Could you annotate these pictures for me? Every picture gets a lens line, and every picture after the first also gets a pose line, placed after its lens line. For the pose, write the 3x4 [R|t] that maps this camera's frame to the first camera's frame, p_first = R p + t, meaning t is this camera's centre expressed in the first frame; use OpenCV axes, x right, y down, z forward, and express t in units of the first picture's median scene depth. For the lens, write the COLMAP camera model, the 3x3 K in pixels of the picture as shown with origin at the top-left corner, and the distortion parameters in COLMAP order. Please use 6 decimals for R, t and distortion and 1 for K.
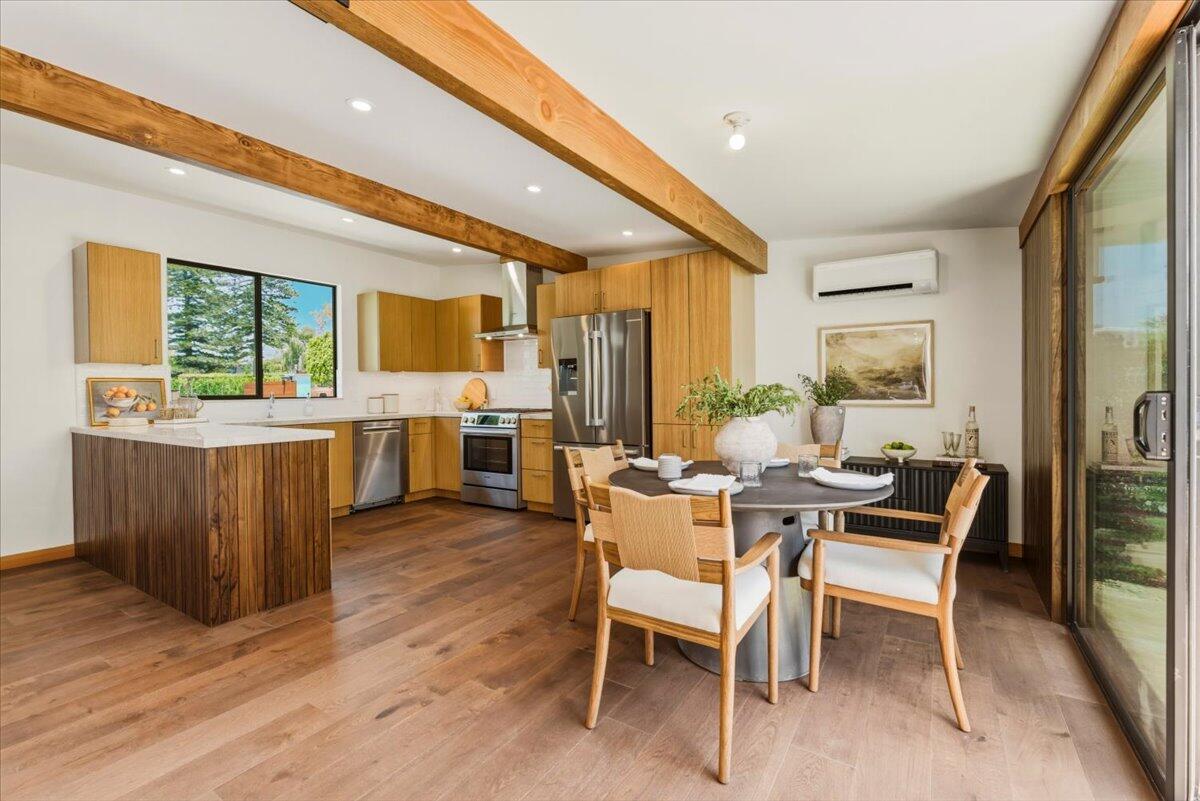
lens RADIAL K [[533.7, 0, 600.0], [0, 533.7, 400.5], [0, 0, 1]] dist [-0.019778, -0.000002]
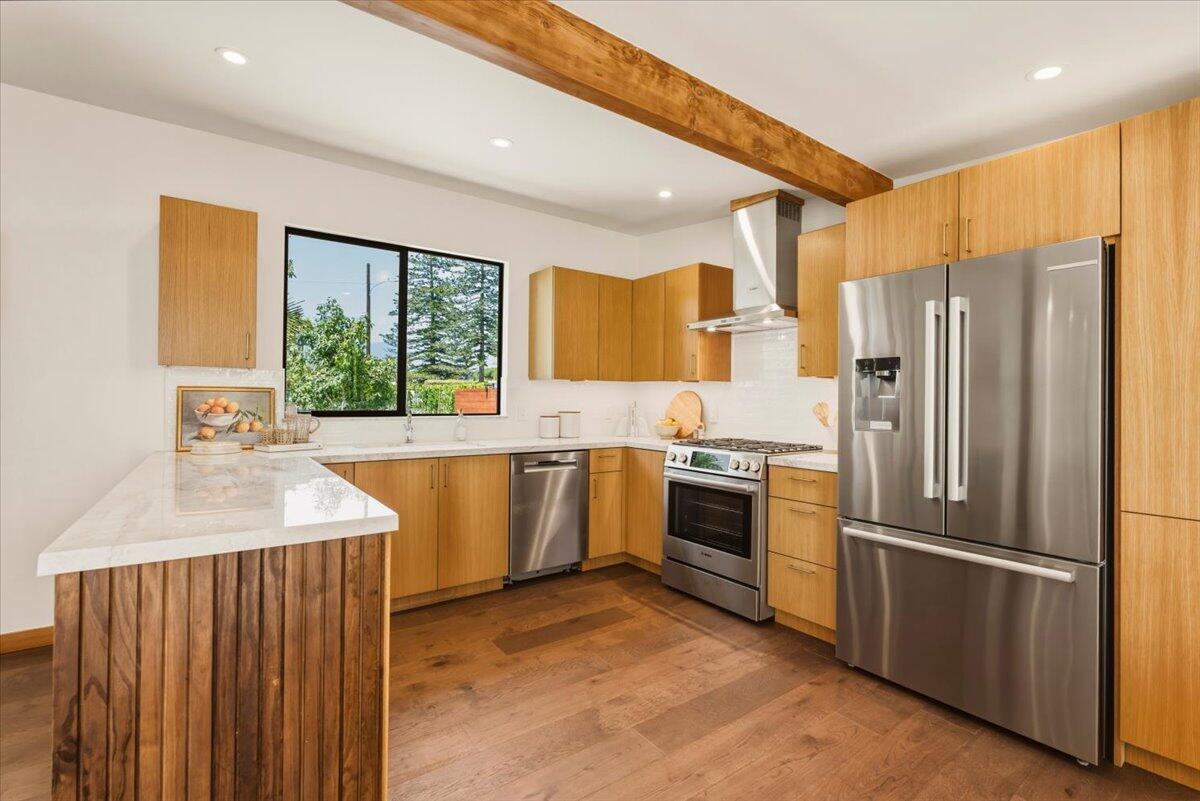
lens RADIAL K [[544.5, 0, 600.0], [0, 544.5, 400.5], [0, 0, 1]] dist [-0.001442, -0.000106]
pose [[0.934847, 0.019606, -0.354510, -0.109915], [-0.025383, 0.999610, -0.011652, -0.022641], [0.354143, 0.019891, 0.934980, 0.379799]]
